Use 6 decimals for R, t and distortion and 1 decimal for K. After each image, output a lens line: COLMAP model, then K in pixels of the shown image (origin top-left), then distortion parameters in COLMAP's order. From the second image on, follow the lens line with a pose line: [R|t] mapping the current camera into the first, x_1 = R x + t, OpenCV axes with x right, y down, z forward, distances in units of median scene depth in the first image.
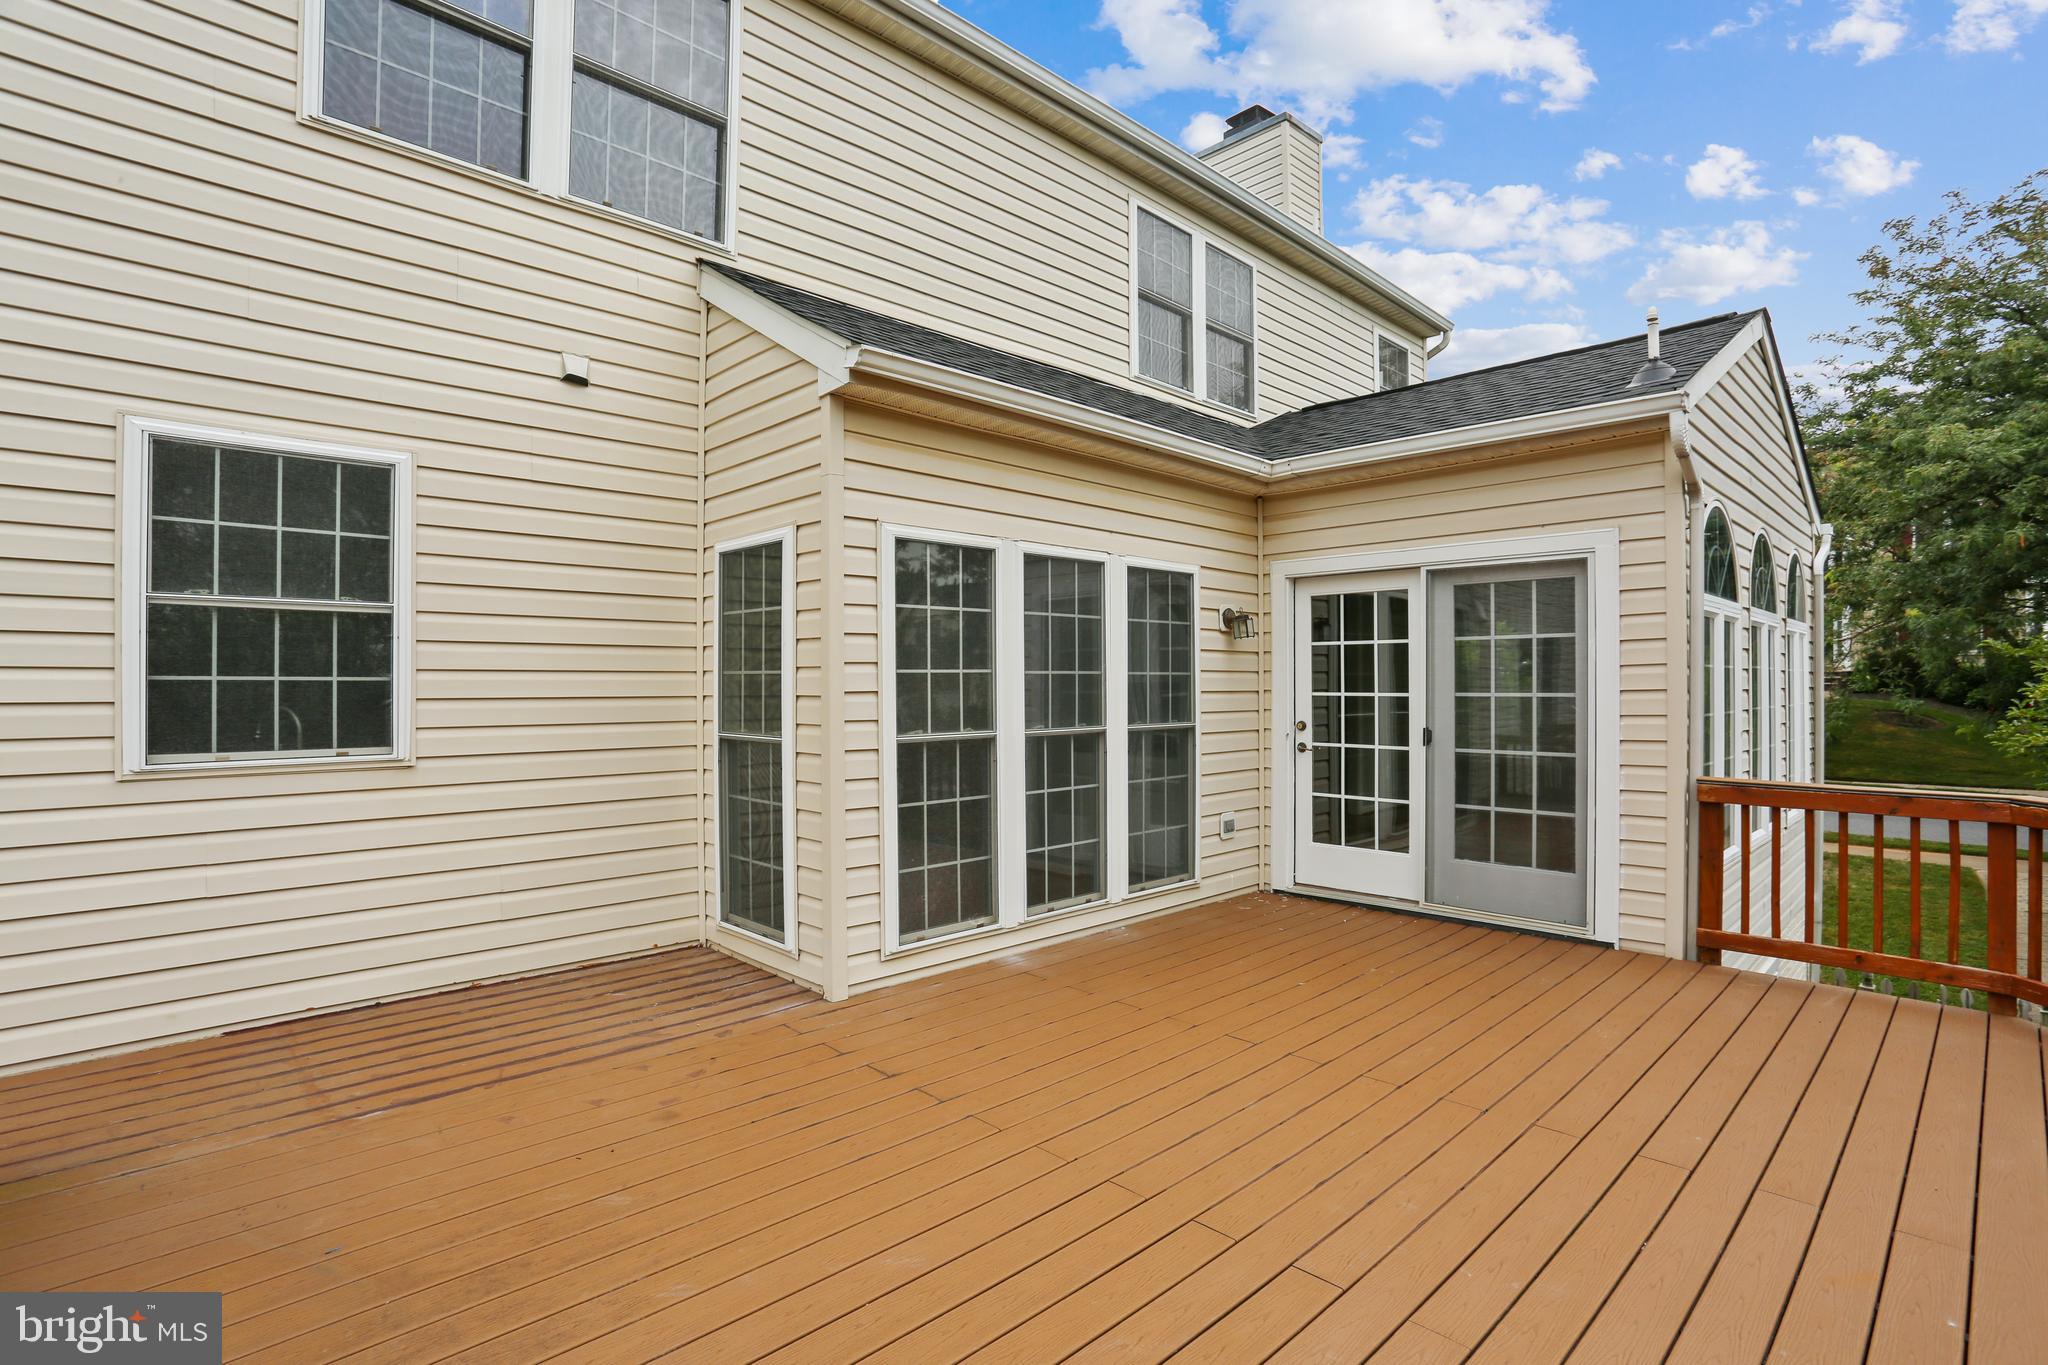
lens RADIAL K [[981.8, 0, 1011.9], [0, 981.8, 686.8], [0, 0, 1]] dist [-0.078016, 0.032903]
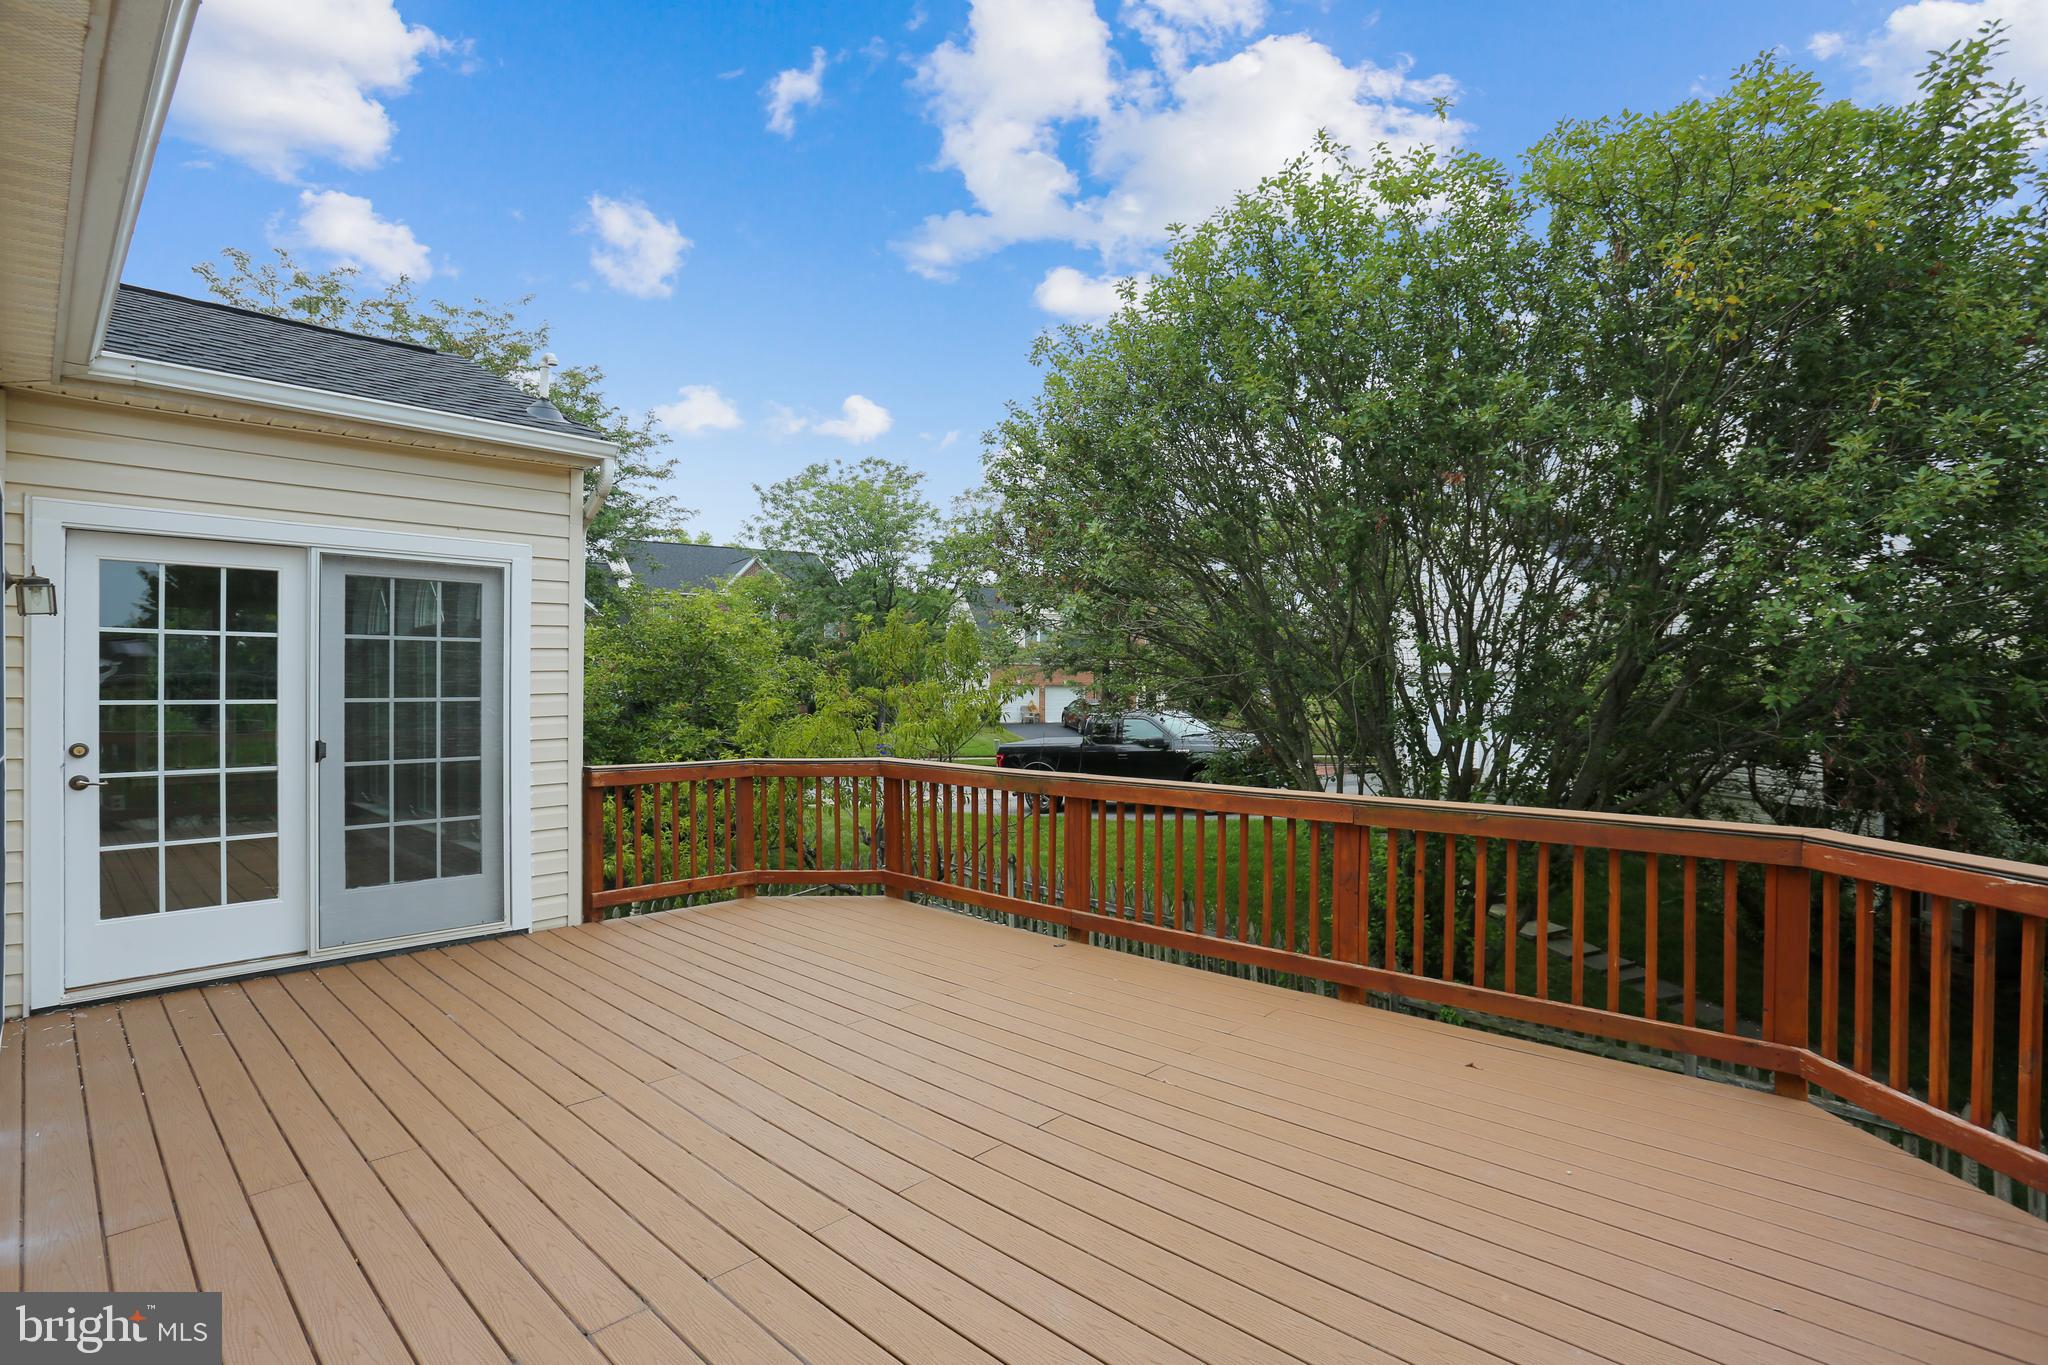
lens RADIAL K [[981.8, 0, 1011.9], [0, 981.8, 686.8], [0, 0, 1]] dist [-0.078016, 0.032903]
pose [[-0.058770, 0.003617, 0.998265, -0.447714], [-0.001917, 0.999991, -0.003736, -0.002175], [-0.998270, -0.002133, -0.058763, 0.472103]]
